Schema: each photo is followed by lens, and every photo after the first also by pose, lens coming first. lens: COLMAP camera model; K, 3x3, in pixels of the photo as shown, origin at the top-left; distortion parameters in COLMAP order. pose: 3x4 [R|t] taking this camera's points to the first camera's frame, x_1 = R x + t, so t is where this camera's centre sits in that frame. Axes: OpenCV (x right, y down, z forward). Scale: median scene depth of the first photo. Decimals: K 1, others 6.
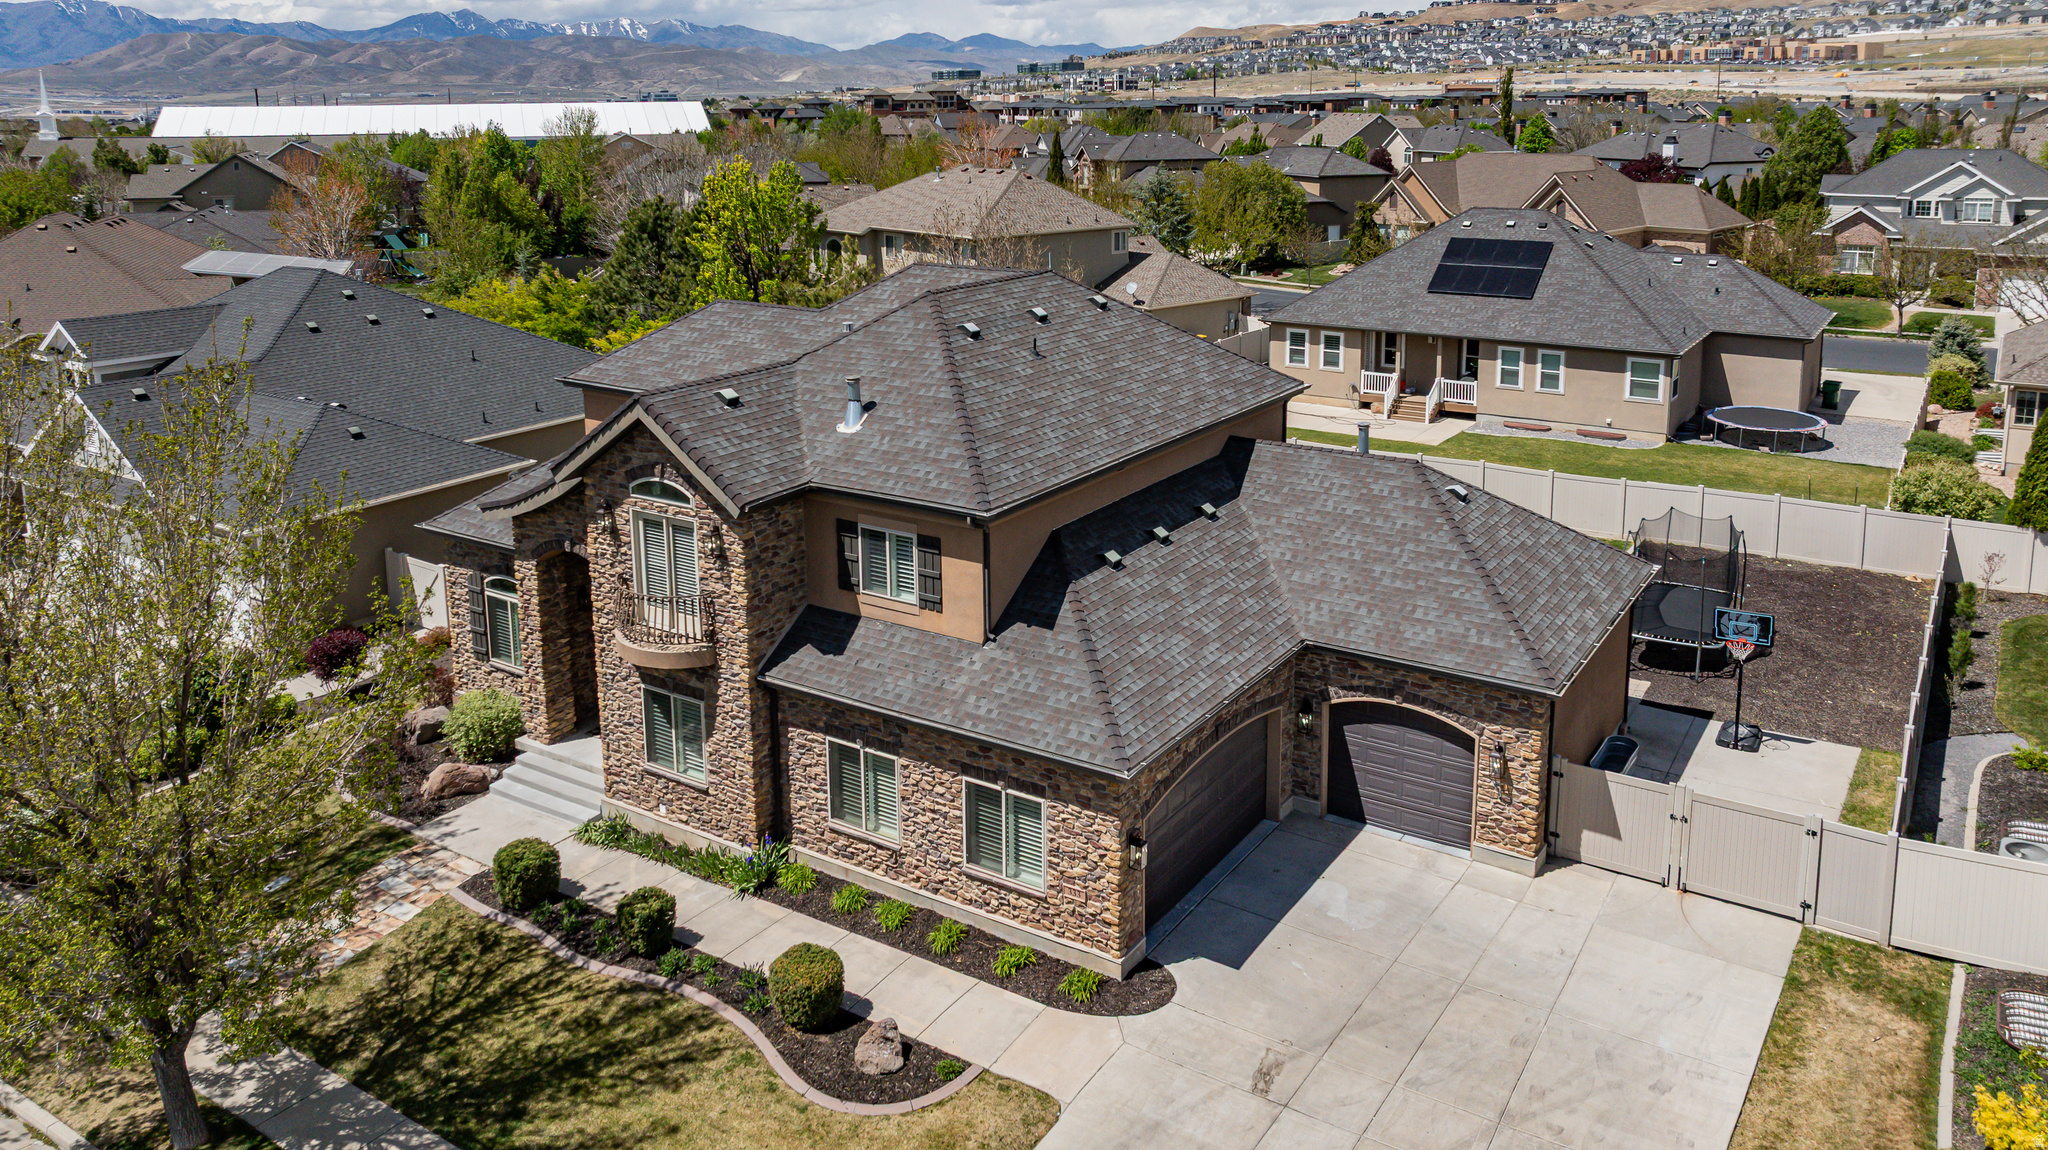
lens RADIAL K [[1435.3, 0, 1038.7], [0, 1435.3, 563.6], [0, 0, 1]] dist [-0.010084, 0.008718]
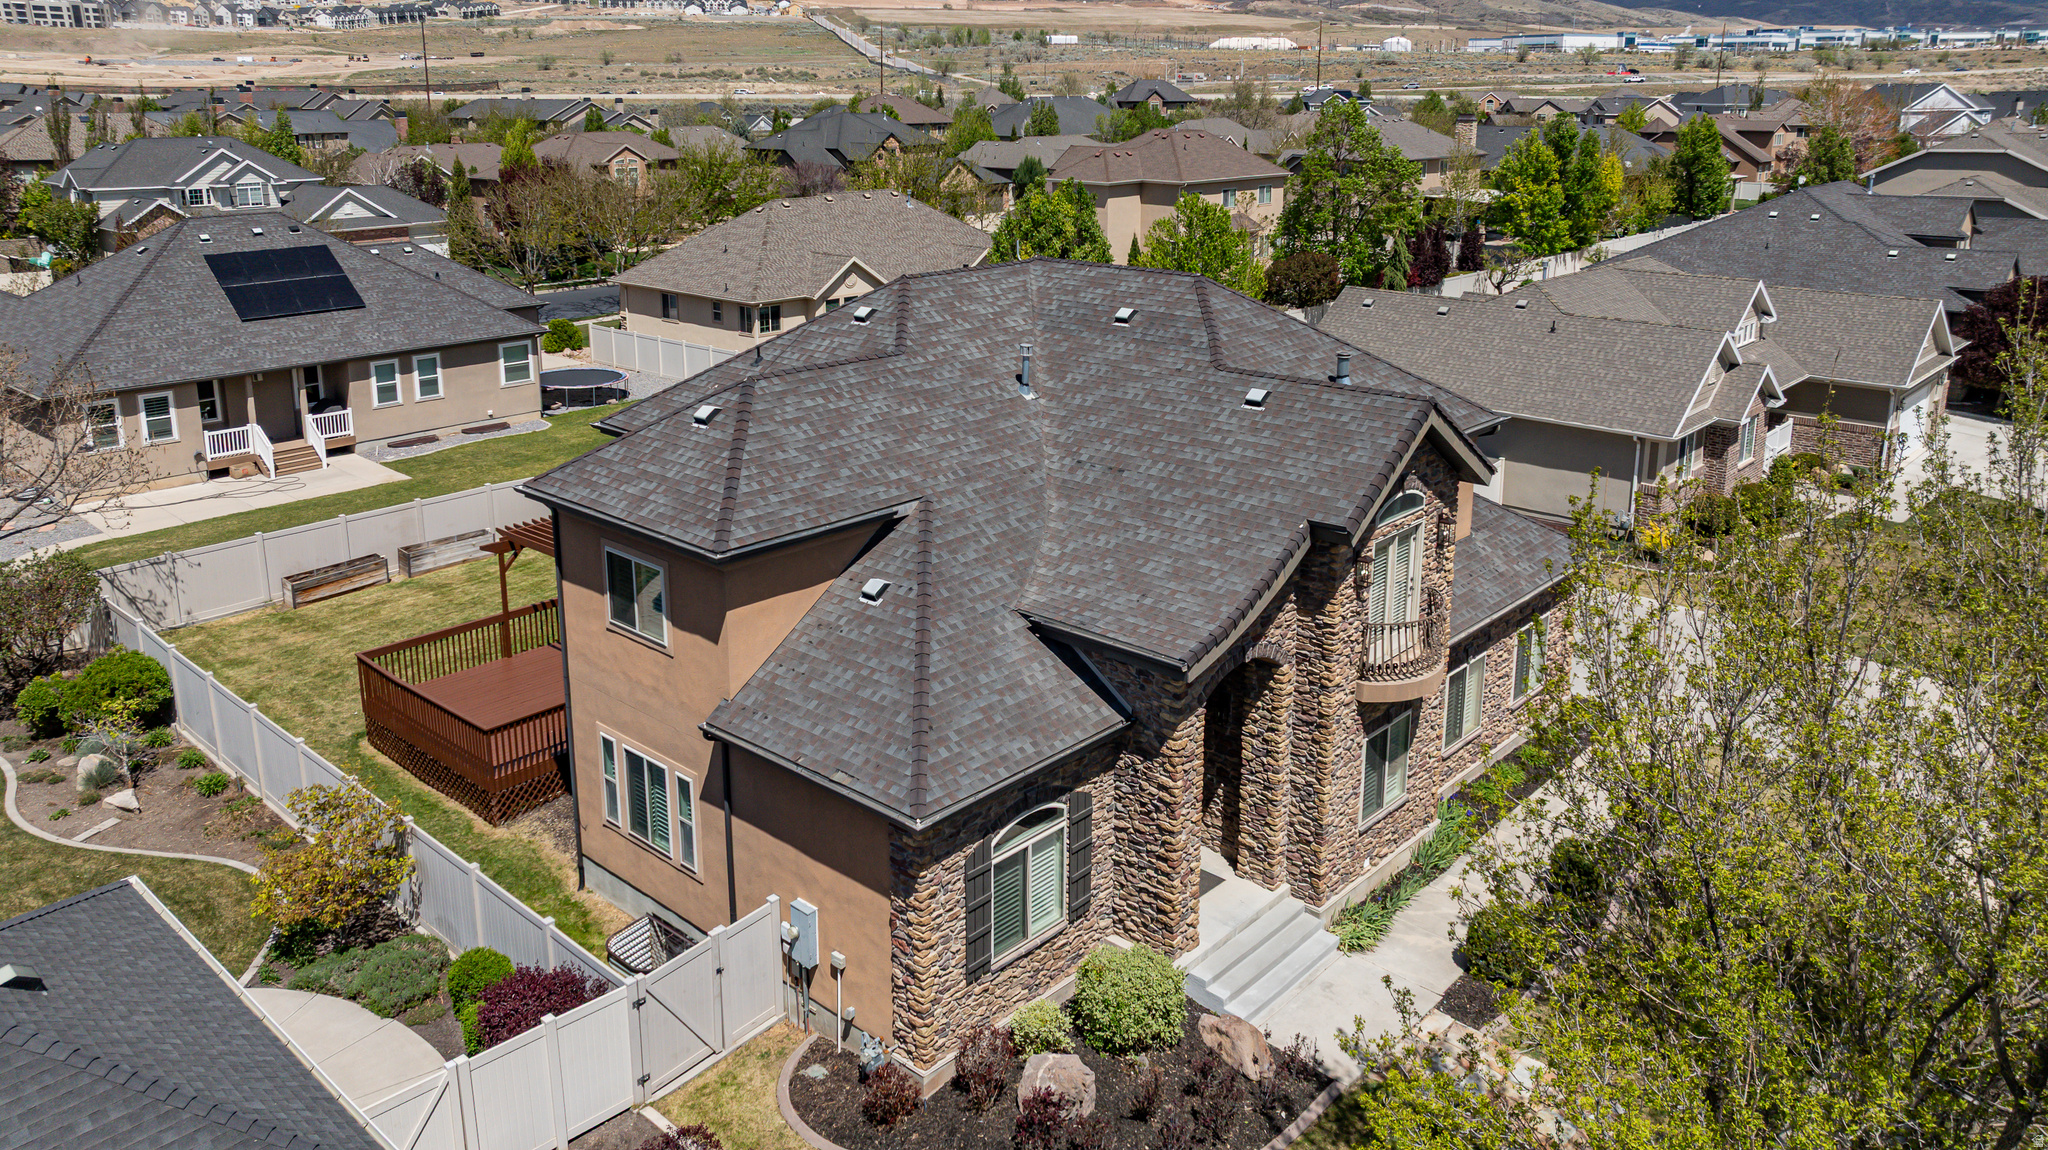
lens RADIAL K [[1435.3, 0, 1036.5], [0, 1435.3, 584.9], [0, 0, 1]] dist [-0.010084, 0.008718]
pose [[0.153694, -0.322426, 0.934034, -0.500408], [0.305066, 0.914570, 0.265510, -0.136026], [-0.939847, 0.244135, 0.238925, 0.430216]]
